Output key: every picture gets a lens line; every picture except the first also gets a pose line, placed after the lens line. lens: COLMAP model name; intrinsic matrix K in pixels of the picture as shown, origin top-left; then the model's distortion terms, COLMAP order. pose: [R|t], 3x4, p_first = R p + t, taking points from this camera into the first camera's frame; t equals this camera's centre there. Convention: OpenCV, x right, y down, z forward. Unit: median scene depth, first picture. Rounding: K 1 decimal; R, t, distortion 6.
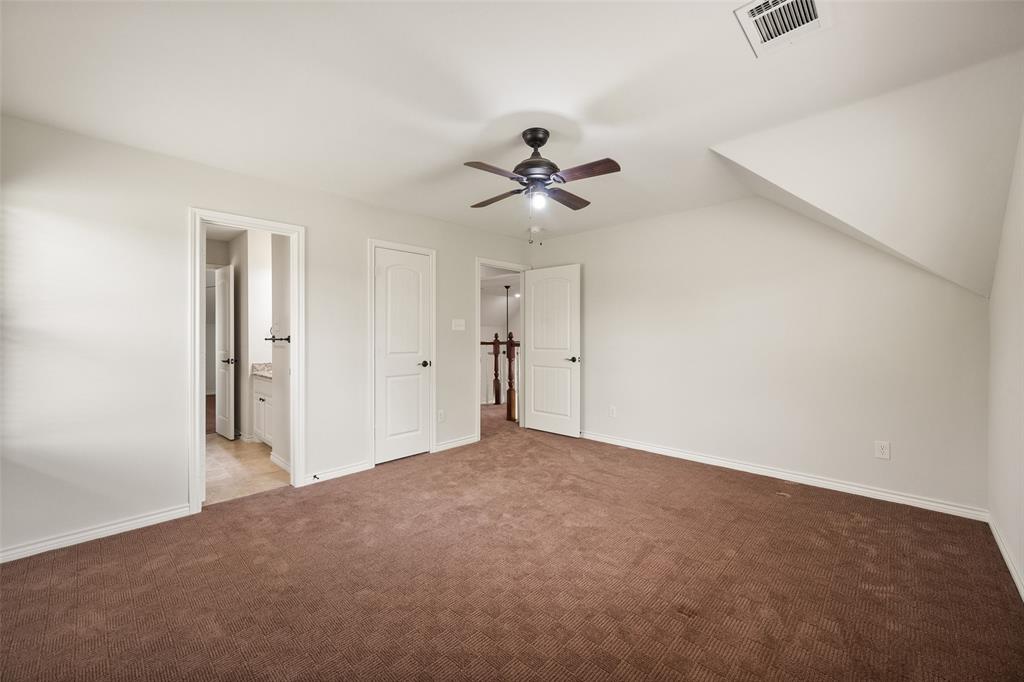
lens RADIAL K [[408.2, 0, 512.0], [0, 408.2, 341.6], [0, 0, 1]] dist [-0.003498, 0.000101]
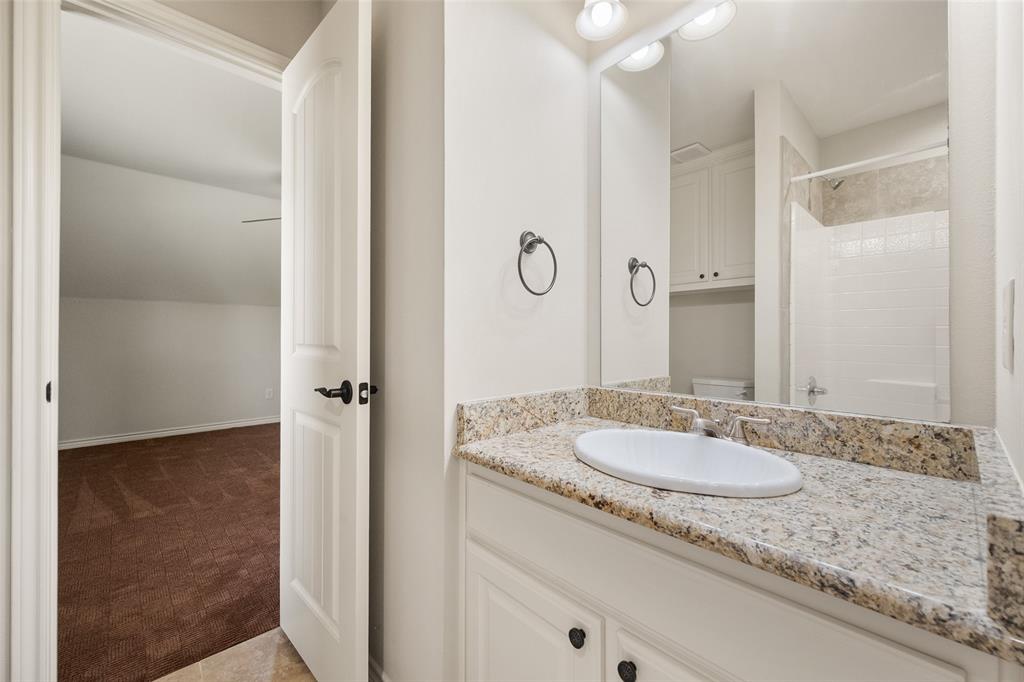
lens RADIAL K [[408.2, 0, 511.7], [0, 408.2, 339.2], [0, 0, 1]] dist [-0.003498, 0.000101]
pose [[0.998960, 0.005722, -0.045231, -0.587787], [-0.006260, 0.999911, -0.011750, 0.018722], [0.045160, 0.012021, 0.998907, 0.763027]]
